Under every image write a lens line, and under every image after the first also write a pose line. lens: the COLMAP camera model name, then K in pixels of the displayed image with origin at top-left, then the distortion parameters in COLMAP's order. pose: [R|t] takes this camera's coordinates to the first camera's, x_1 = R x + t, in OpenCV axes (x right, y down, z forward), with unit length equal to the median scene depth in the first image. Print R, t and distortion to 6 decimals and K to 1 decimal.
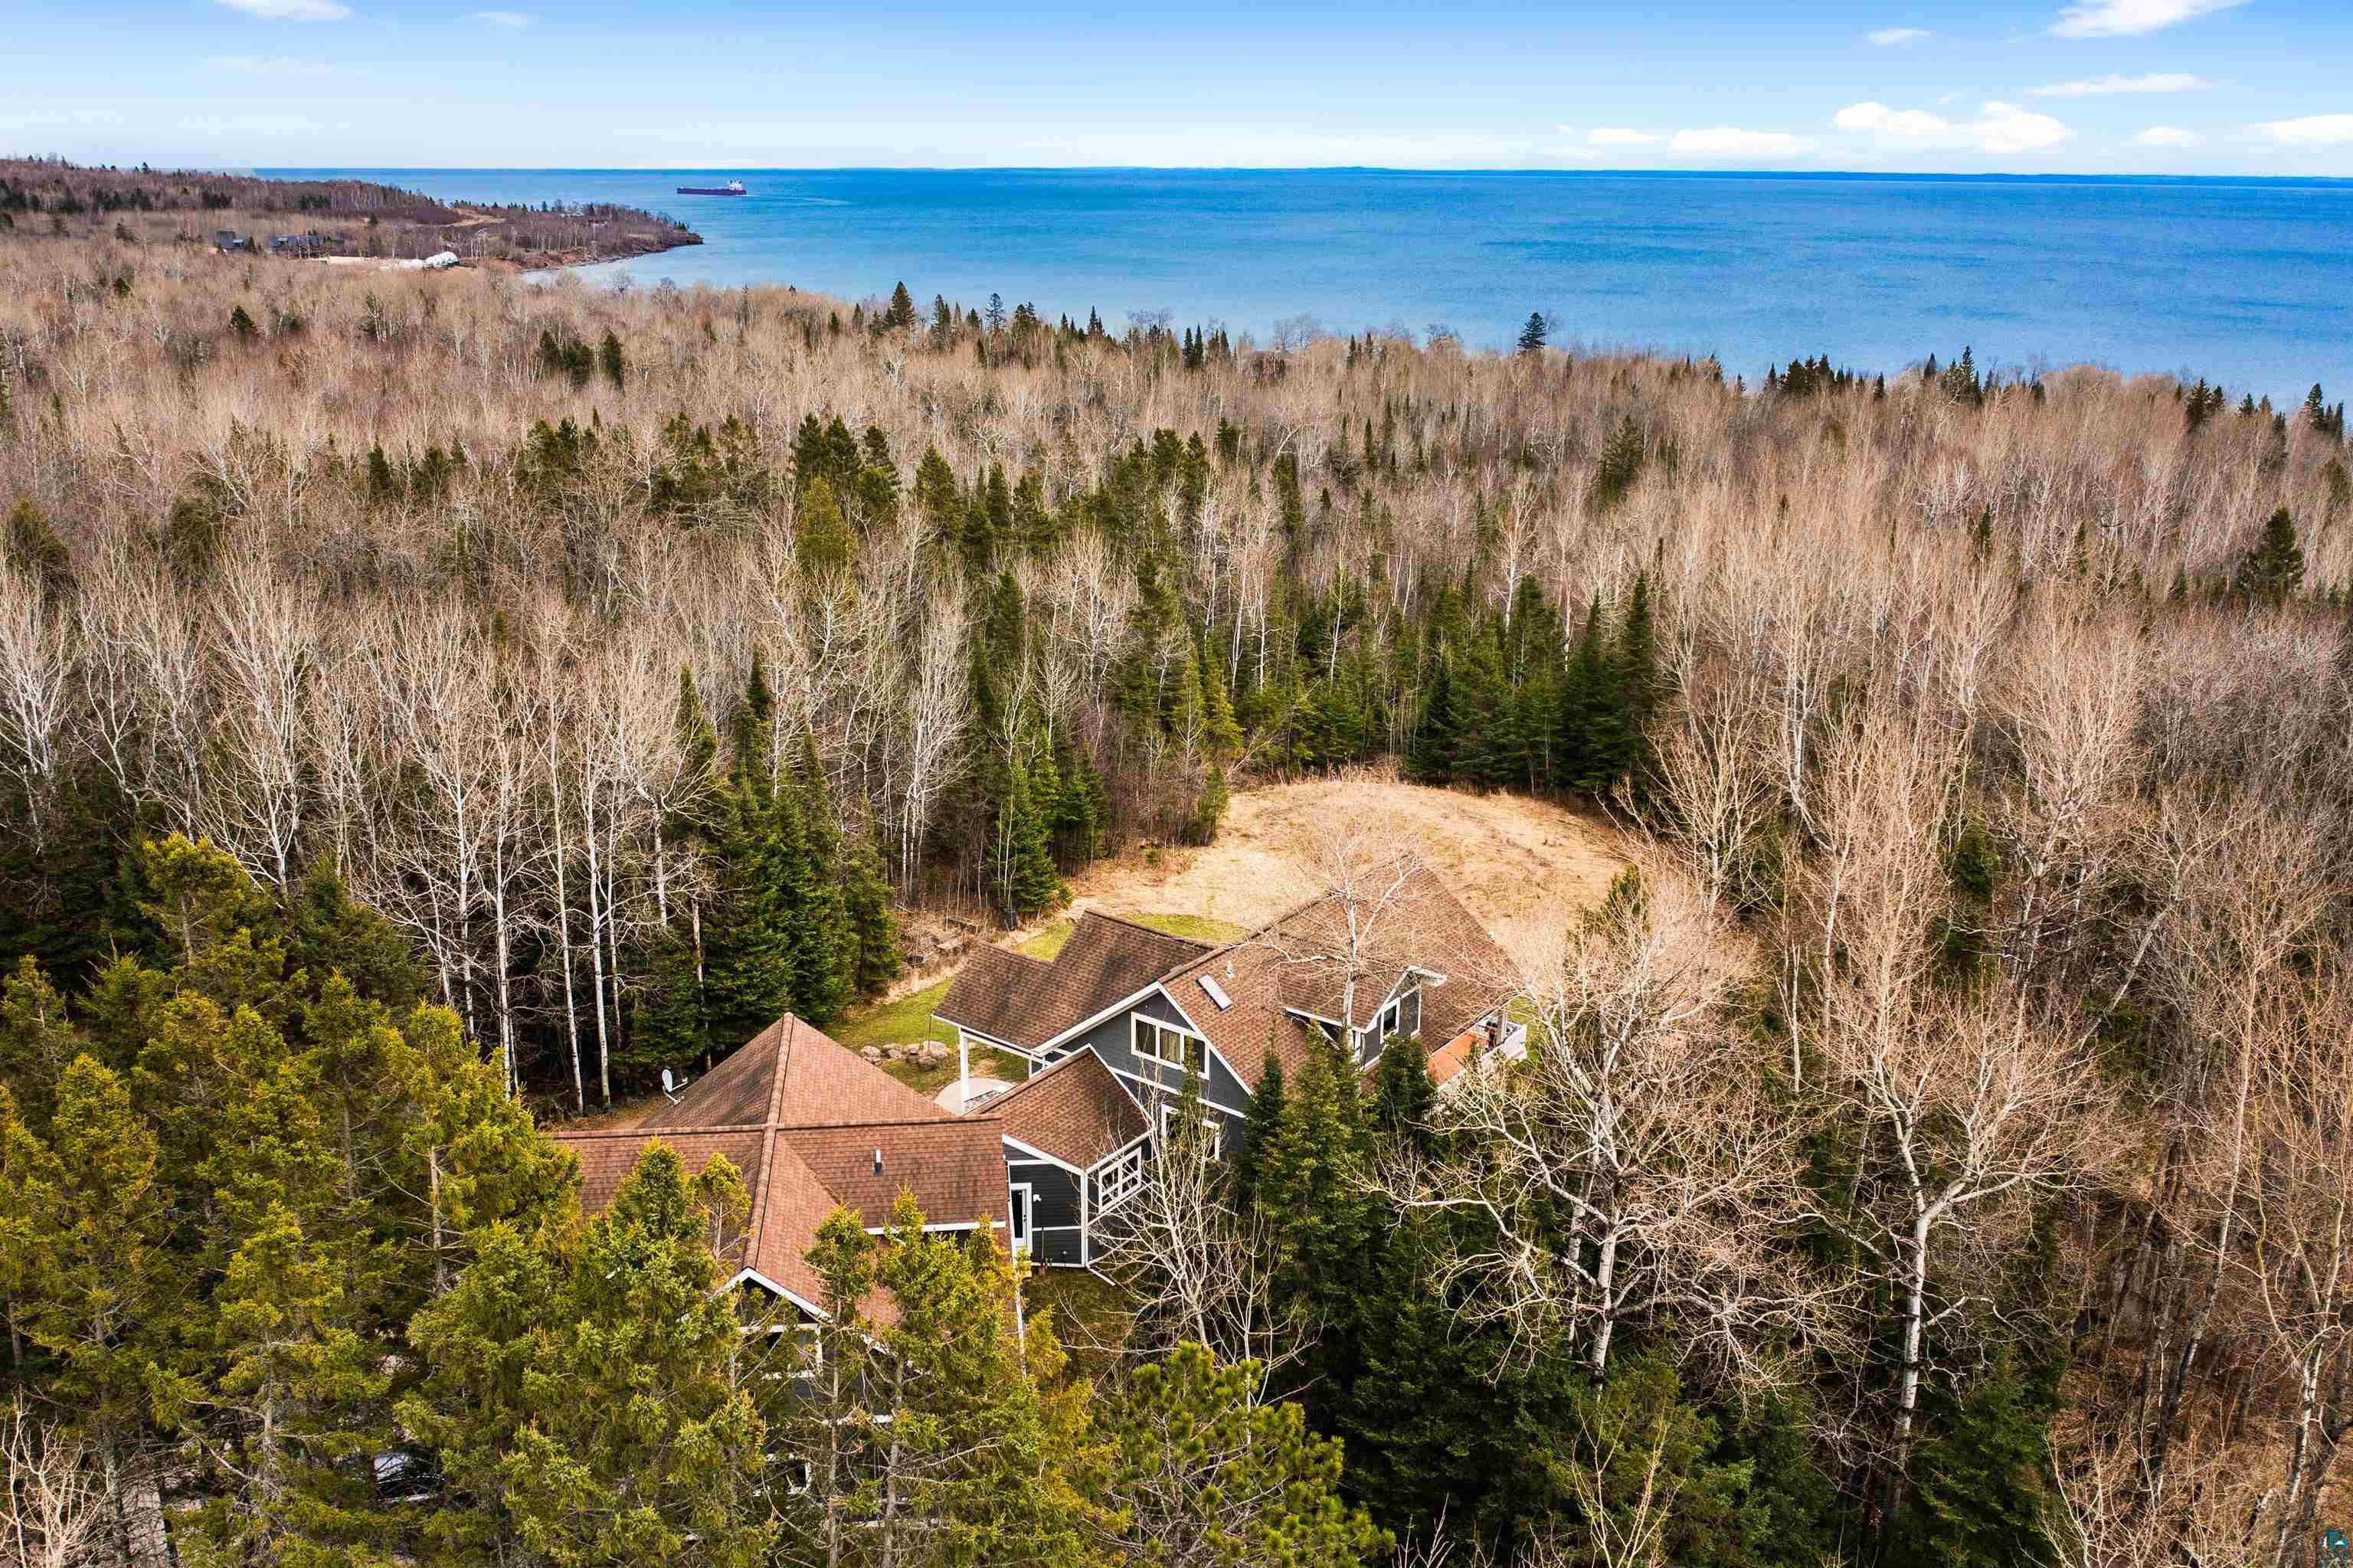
lens RADIAL K [[1886.2, 0, 1176.5], [0, 1886.2, 784.0], [0, 0, 1]] dist [-0.007890, -0.006094]
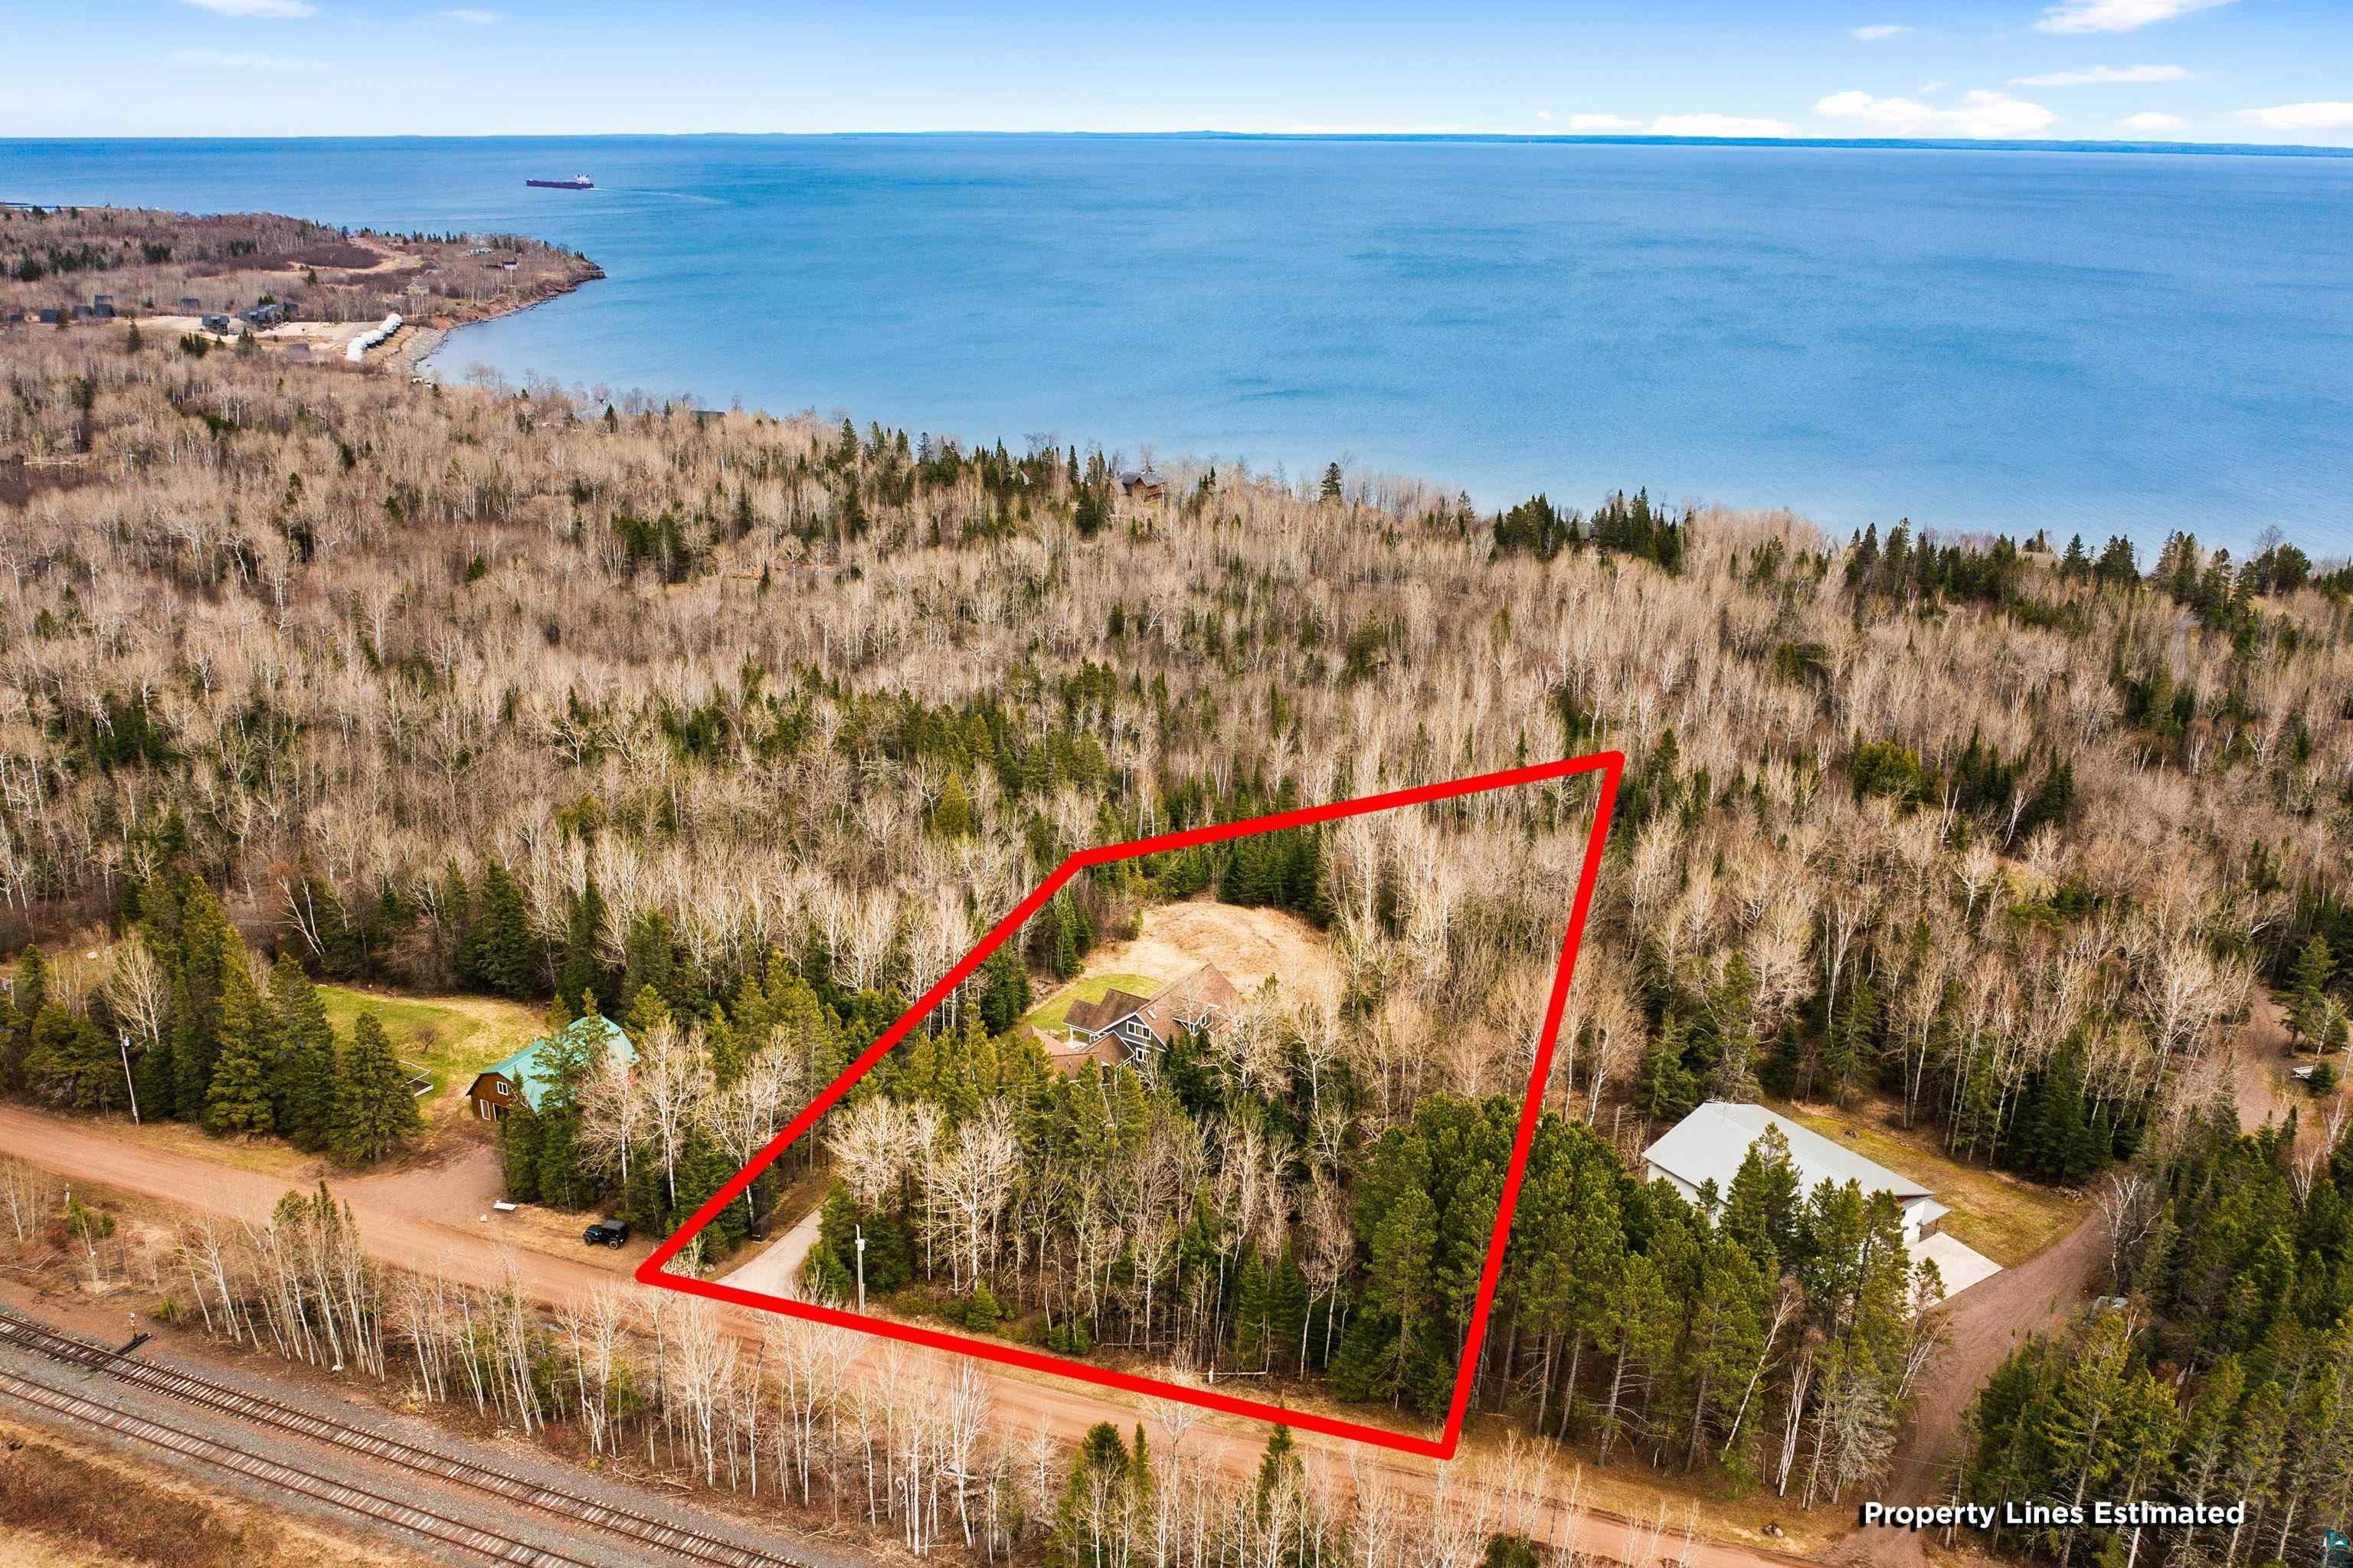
lens RADIAL K [[1886.2, 0, 1176.5], [0, 1886.2, 784.0], [0, 0, 1]] dist [-0.007890, -0.006094]
pose [[0.997188, -0.023454, 0.071170, -0.111440], [0.021553, 0.999393, 0.027368, -0.263568], [-0.071769, -0.025757, 0.997089, -1.585746]]
